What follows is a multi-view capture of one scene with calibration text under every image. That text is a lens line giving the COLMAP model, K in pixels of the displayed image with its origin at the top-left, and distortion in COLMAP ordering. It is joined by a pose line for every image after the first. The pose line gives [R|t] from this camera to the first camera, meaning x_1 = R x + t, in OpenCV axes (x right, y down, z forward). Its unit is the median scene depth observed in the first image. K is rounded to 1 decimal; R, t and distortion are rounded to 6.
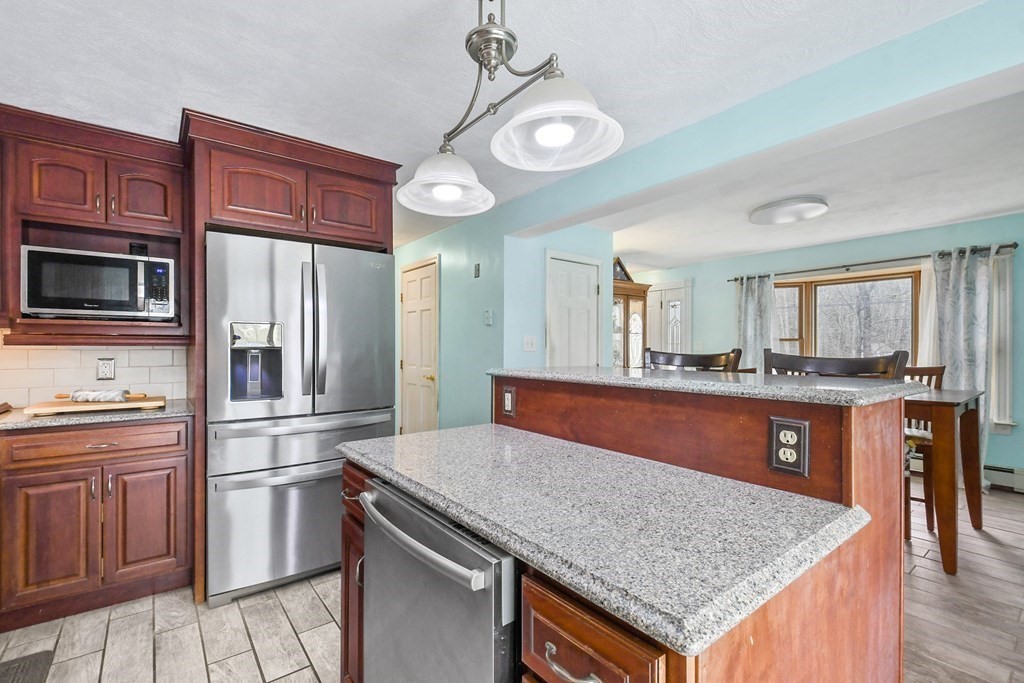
lens RADIAL K [[447.9, 0, 501.6], [0, 447.9, 347.6], [0, 0, 1]] dist [-0.003822, -0.001446]
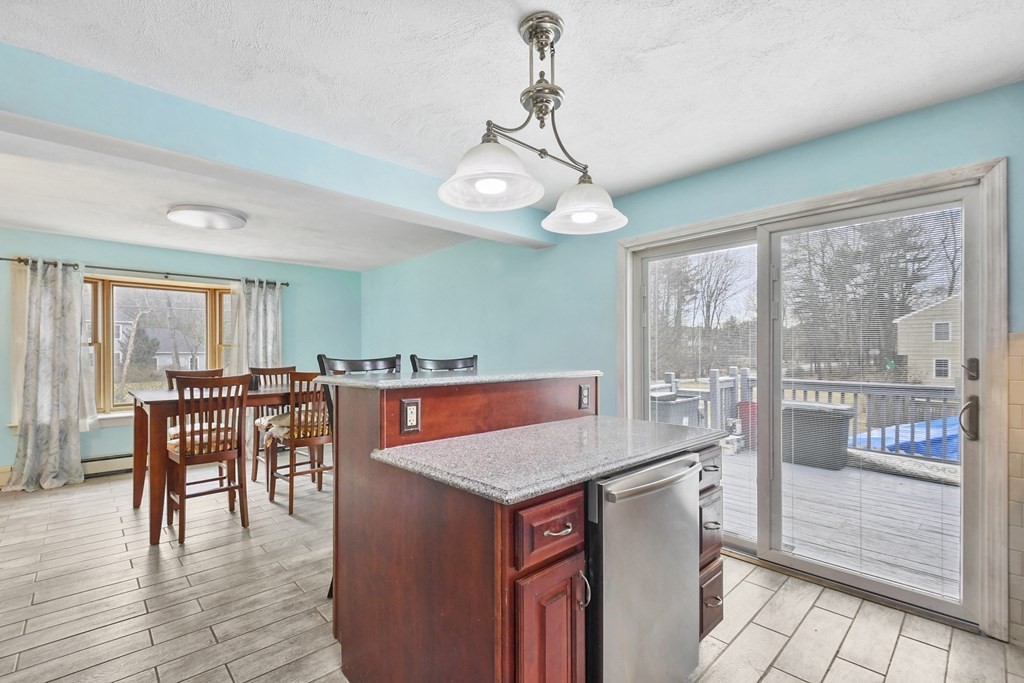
lens RADIAL K [[447.9, 0, 510.2], [0, 447.9, 347.4], [0, 0, 1]] dist [-0.003822, -0.001446]
pose [[-0.104907, 0.010195, 0.994430, -0.390908], [0.002753, 0.999947, -0.009961, -0.002035], [-0.994478, 0.001693, -0.104929, 0.399630]]
